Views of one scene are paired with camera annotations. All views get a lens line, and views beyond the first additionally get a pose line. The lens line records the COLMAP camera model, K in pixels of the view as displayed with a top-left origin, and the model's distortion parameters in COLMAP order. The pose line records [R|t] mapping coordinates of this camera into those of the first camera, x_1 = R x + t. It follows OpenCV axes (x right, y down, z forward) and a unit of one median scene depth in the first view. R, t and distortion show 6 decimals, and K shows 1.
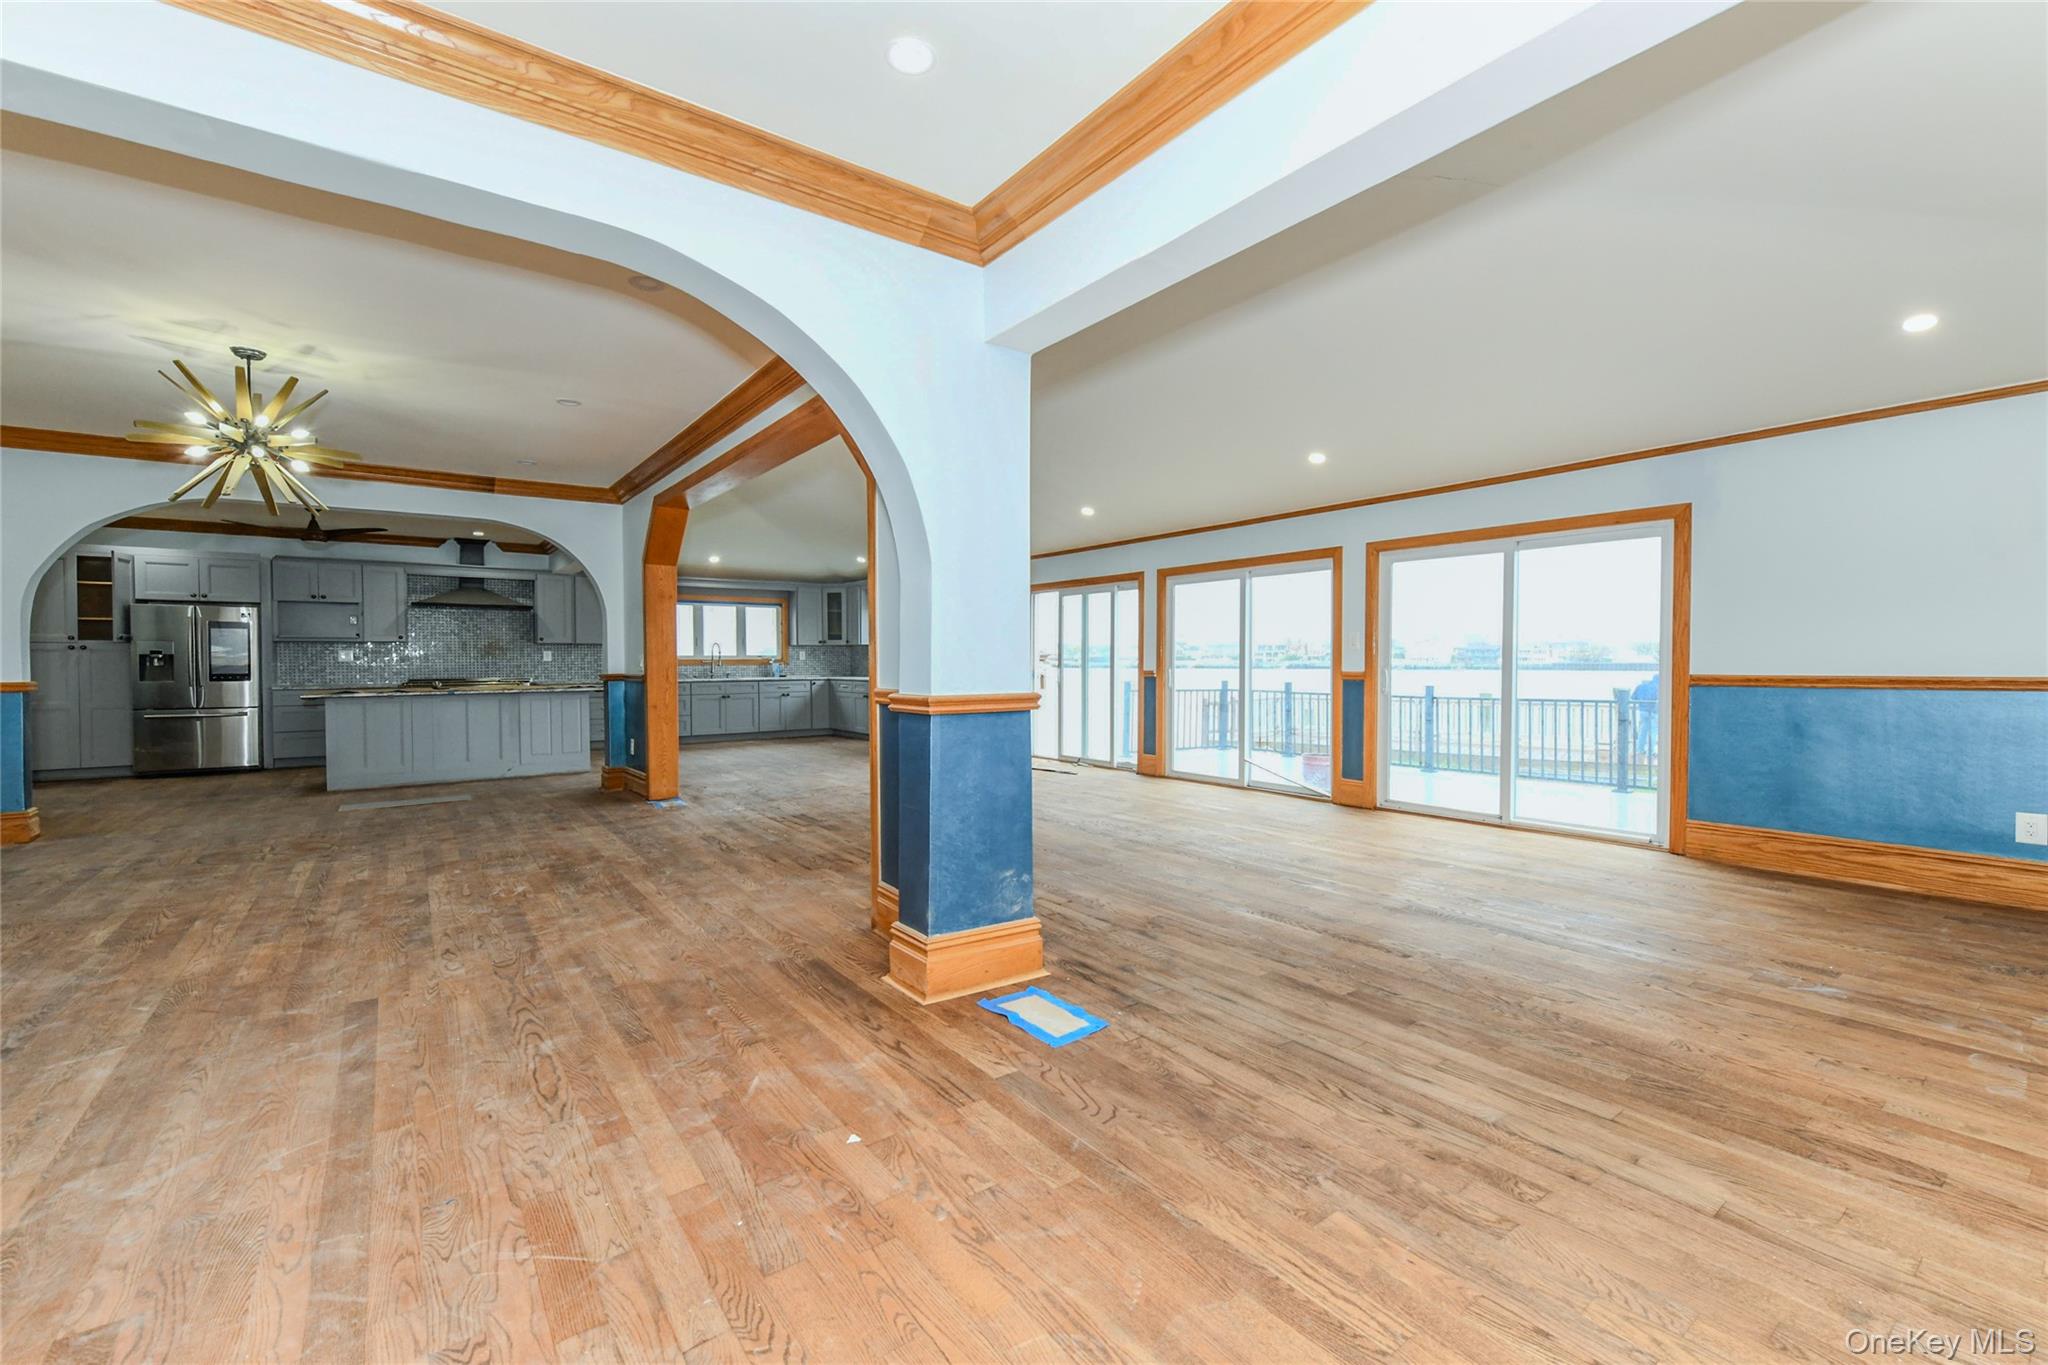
lens RADIAL K [[851.5, 0, 1139.1], [0, 851.5, 678.5], [0, 0, 1]] dist [0.004509, -0.000151]
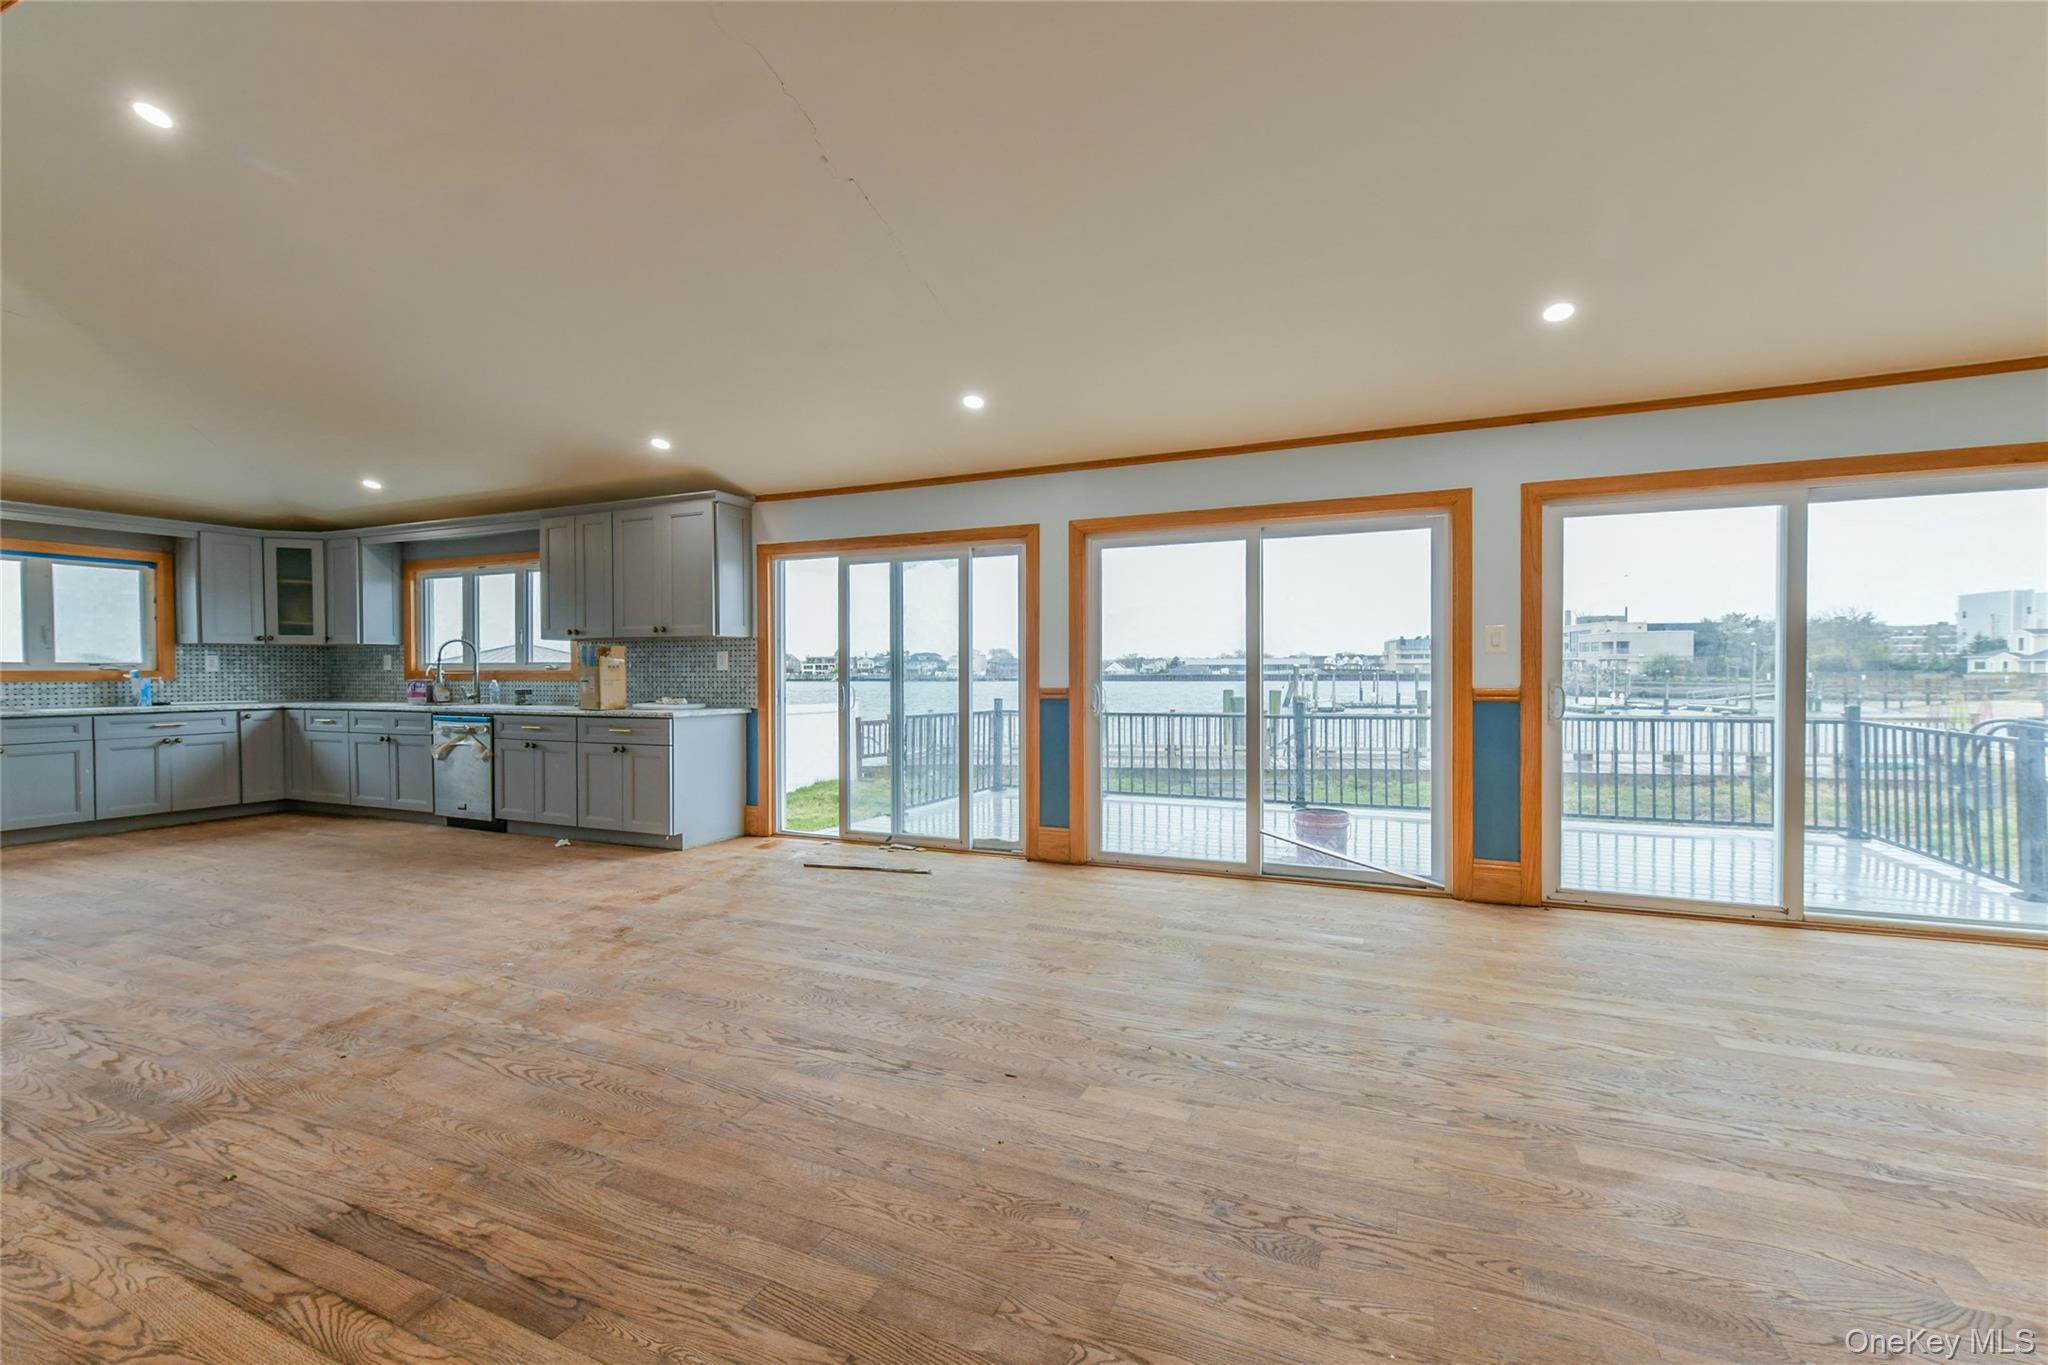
lens RADIAL K [[797.0, 0, 1094.9], [0, 797.0, 681.6], [0, 0, 1]] dist [0.000701, -0.000346]
pose [[0.882783, -0.006085, 0.469742, -0.209862], [0.011084, 0.999908, -0.007877, -0.008711], [-0.469651, 0.012160, 0.882768, 0.448755]]
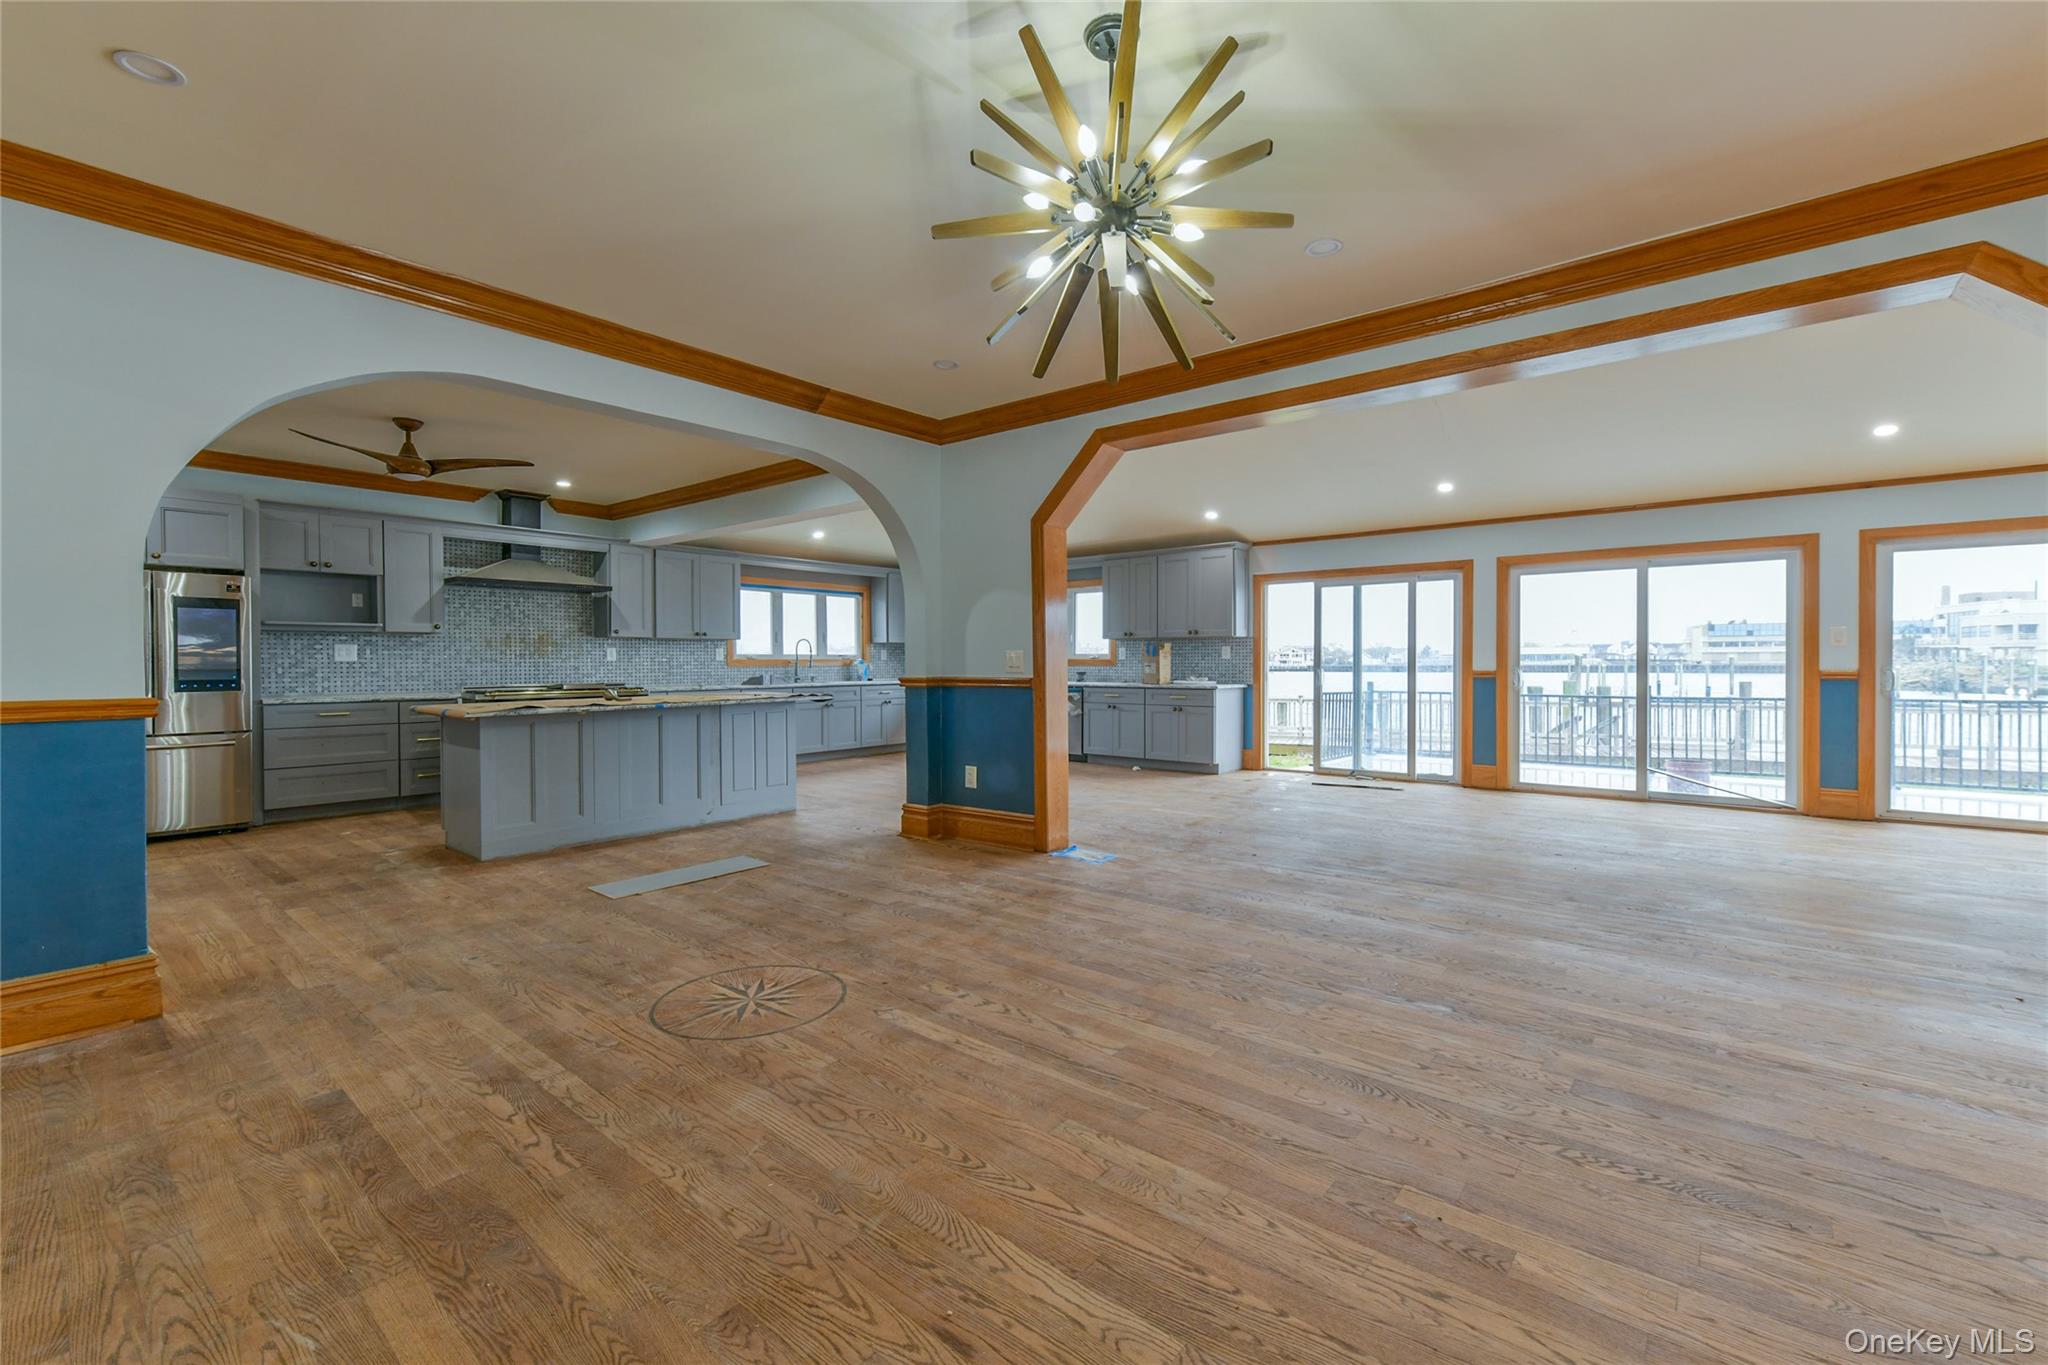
lens RADIAL K [[813.1, 0, 1131.5], [0, 813.1, 671.3], [0, 0, 1]] dist [0.000017, -0.000160]
pose [[0.971804, -0.002699, 0.235774, -0.505769], [0.005420, 0.999926, -0.010894, -0.001324], [-0.235727, 0.011865, 0.971747, 0.237967]]
